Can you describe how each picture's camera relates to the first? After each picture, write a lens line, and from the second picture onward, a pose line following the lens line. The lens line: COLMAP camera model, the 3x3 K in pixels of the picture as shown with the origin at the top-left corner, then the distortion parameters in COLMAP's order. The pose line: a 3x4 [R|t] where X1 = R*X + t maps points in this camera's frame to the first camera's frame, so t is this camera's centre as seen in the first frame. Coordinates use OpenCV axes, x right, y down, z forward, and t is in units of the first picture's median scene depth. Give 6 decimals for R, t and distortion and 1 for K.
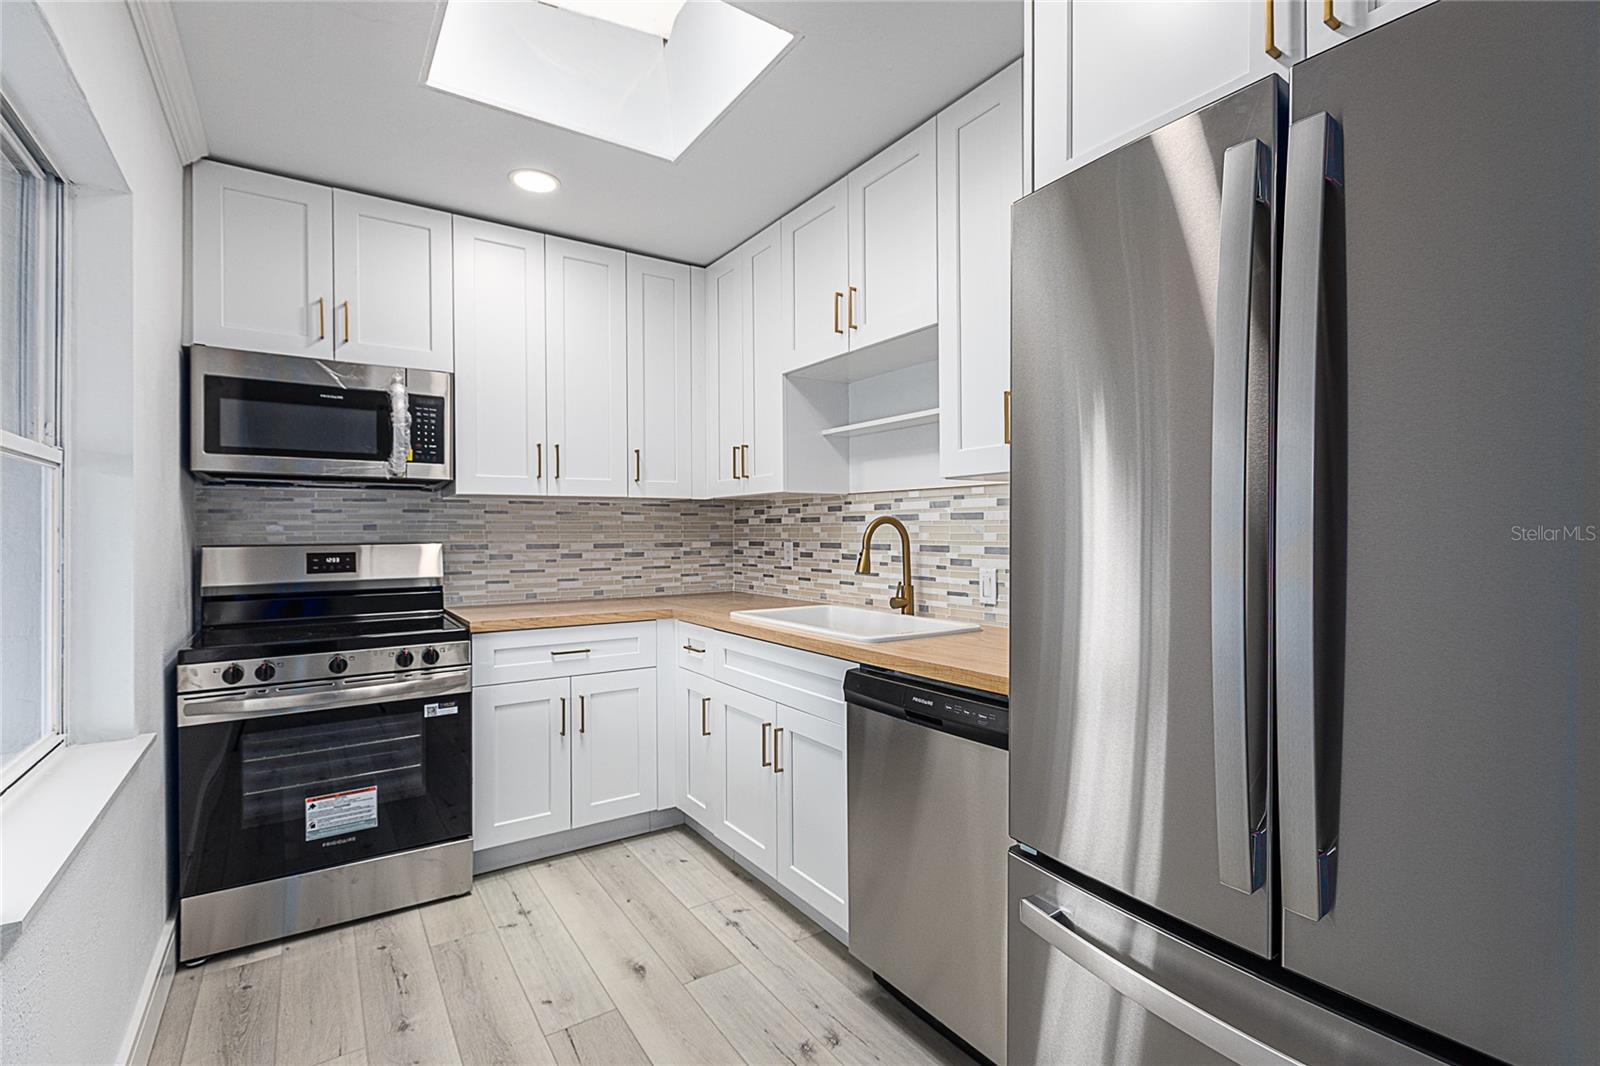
lens RADIAL K [[731.3, 0, 800.0], [0, 731.3, 533.0], [0, 0, 1]] dist [0.000556, -0.000688]
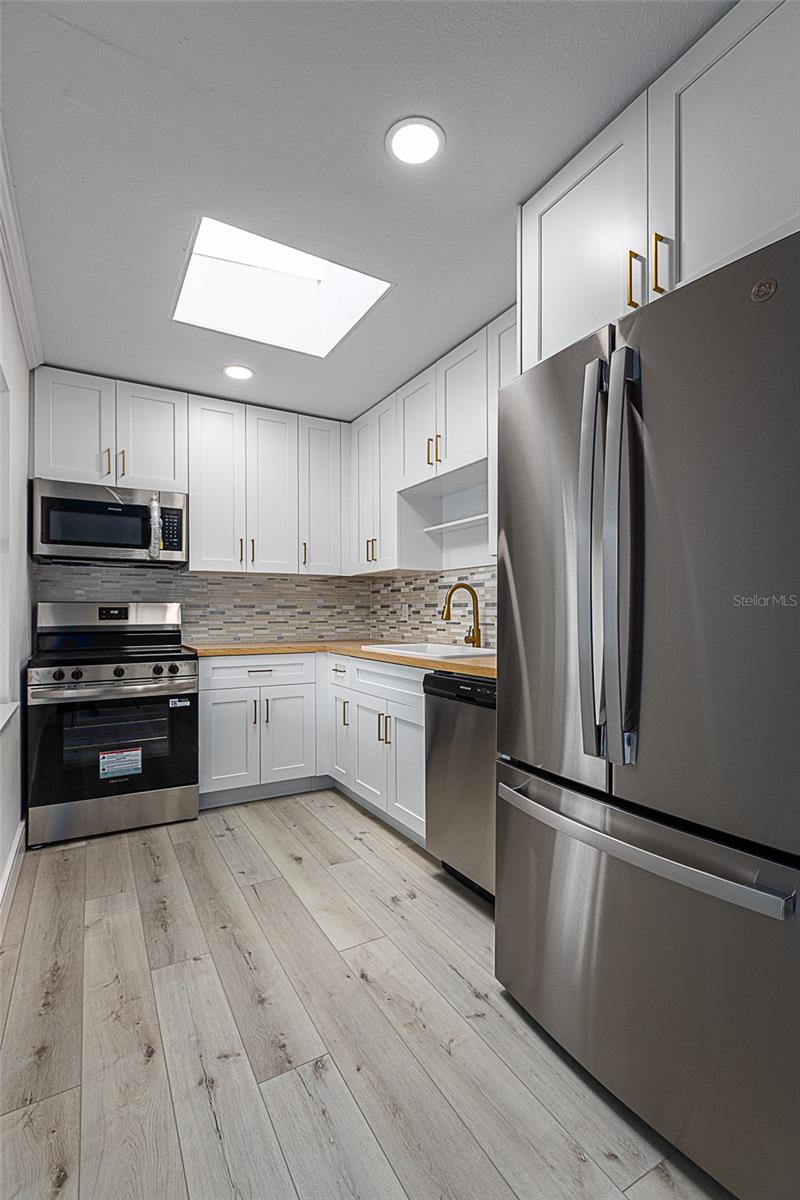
lens RADIAL K [[548.5, 0, 405.4], [0, 548.5, 611.1], [0, 0, 1]] dist [0.000556, -0.000688]
pose [[0.997903, 0.000709, -0.064728, 0.075205], [-0.001155, 0.999976, -0.006860, 0.044137], [0.064721, 0.006920, 0.997879, -0.157822]]
